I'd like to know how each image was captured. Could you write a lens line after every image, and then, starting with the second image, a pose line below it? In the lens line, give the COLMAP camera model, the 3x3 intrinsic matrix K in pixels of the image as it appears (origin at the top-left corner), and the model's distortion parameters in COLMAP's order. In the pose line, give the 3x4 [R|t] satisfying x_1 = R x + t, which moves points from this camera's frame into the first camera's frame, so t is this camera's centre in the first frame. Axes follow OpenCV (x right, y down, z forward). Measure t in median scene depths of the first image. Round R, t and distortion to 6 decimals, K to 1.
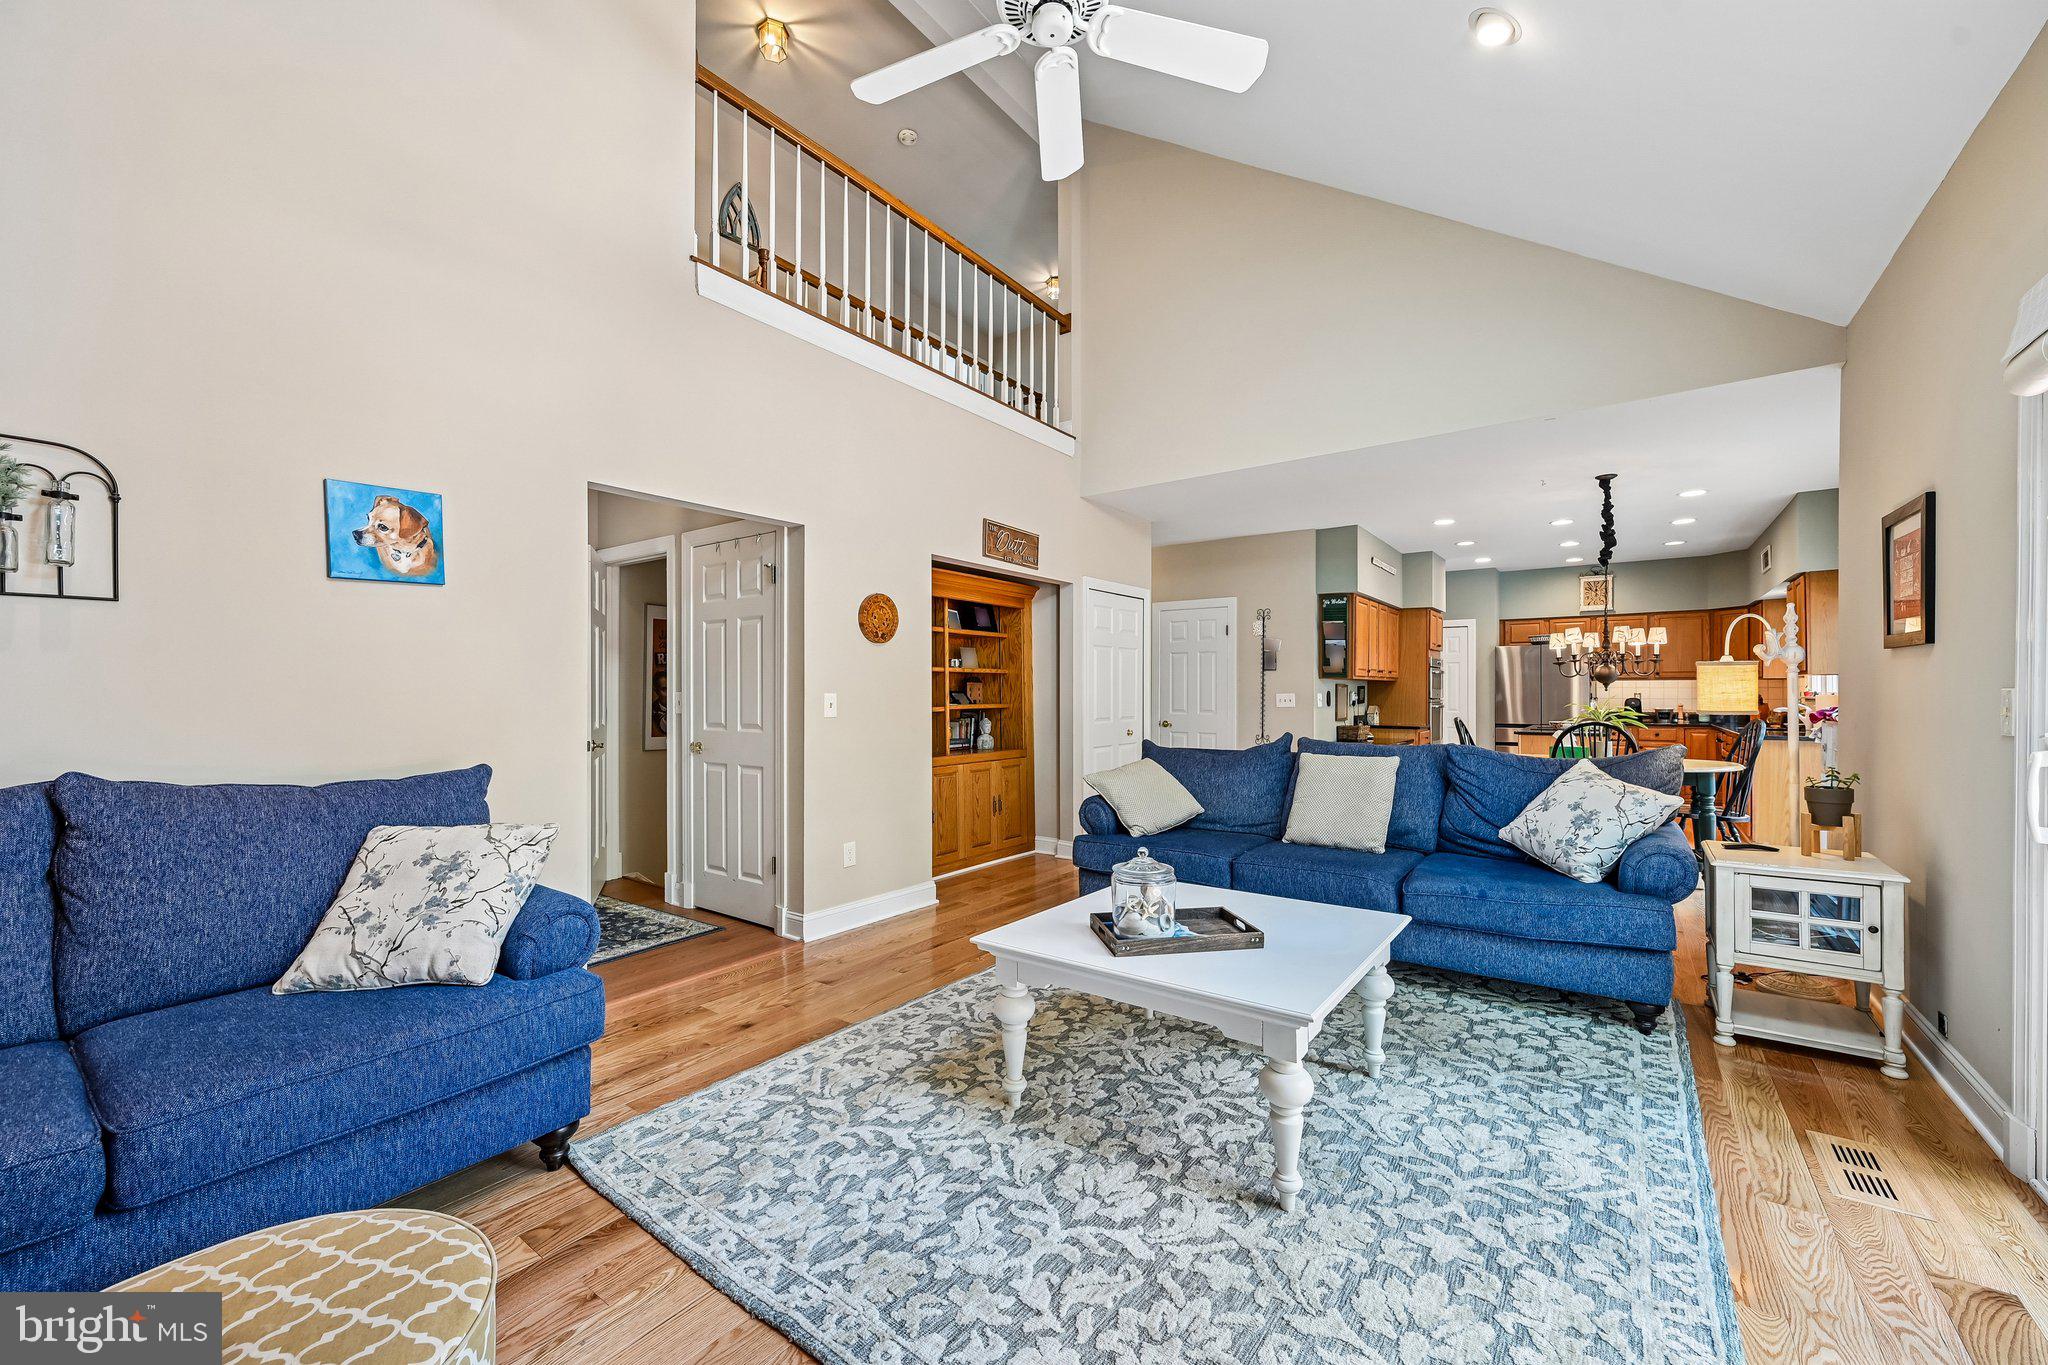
lens RADIAL K [[806.5, 0, 1035.9], [0, 806.5, 687.5], [0, 0, 1]] dist [-0.003052, -0.000236]
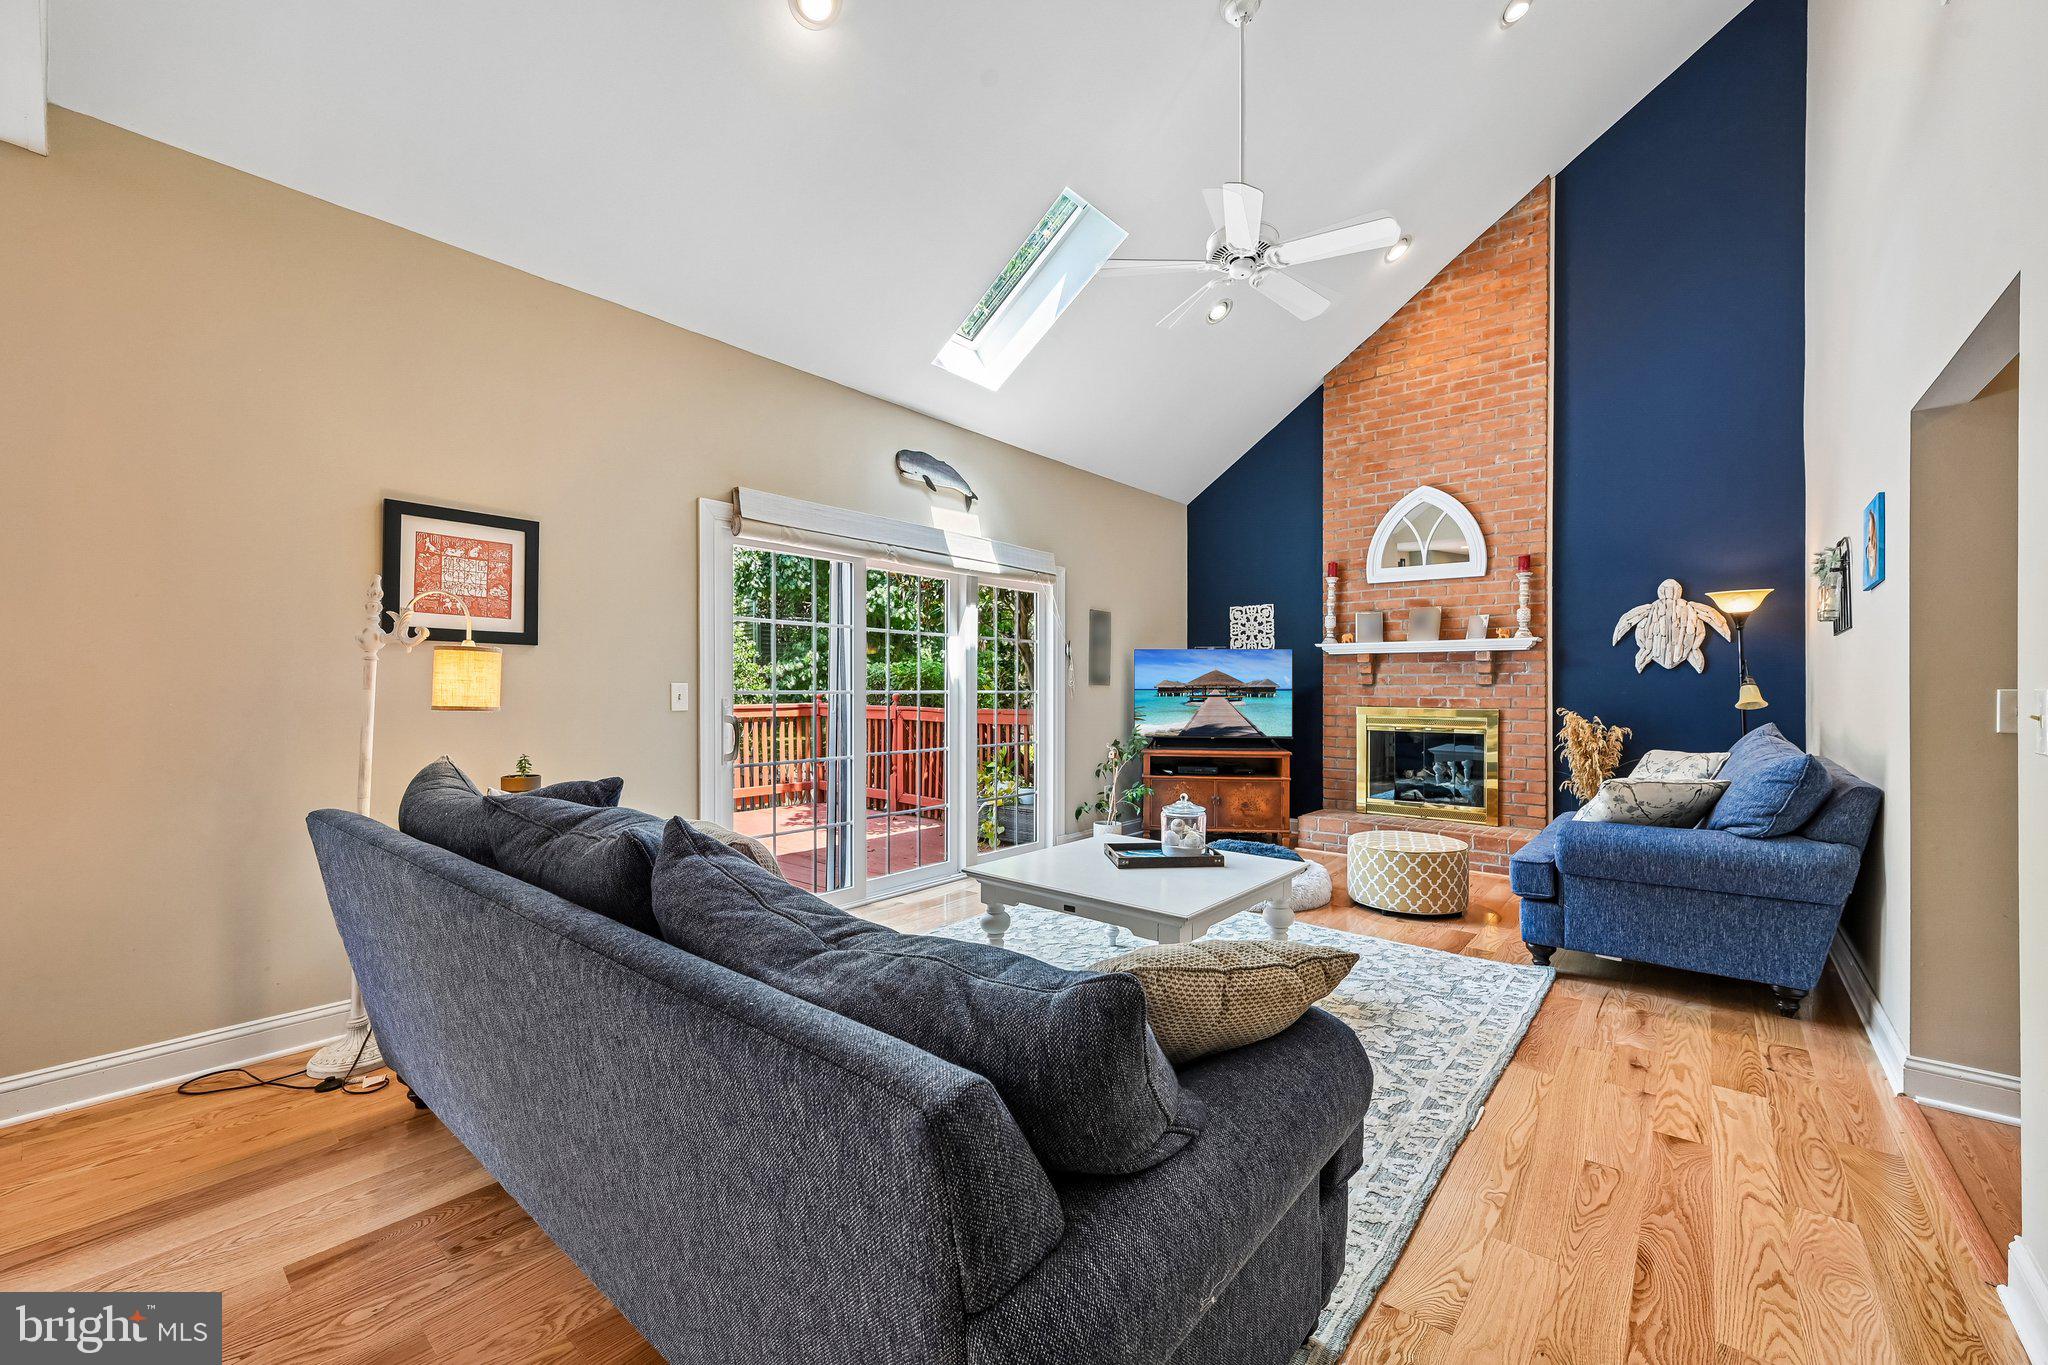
lens RADIAL K [[806.5, 0, 1035.9], [0, 806.5, 687.5], [0, 0, 1]] dist [-0.003052, -0.000236]
pose [[-0.997773, -0.001201, 0.066683, 0.260309], [-0.001555, 0.999985, -0.005266, 0.014492], [-0.066676, -0.005358, -0.997760, 2.116855]]
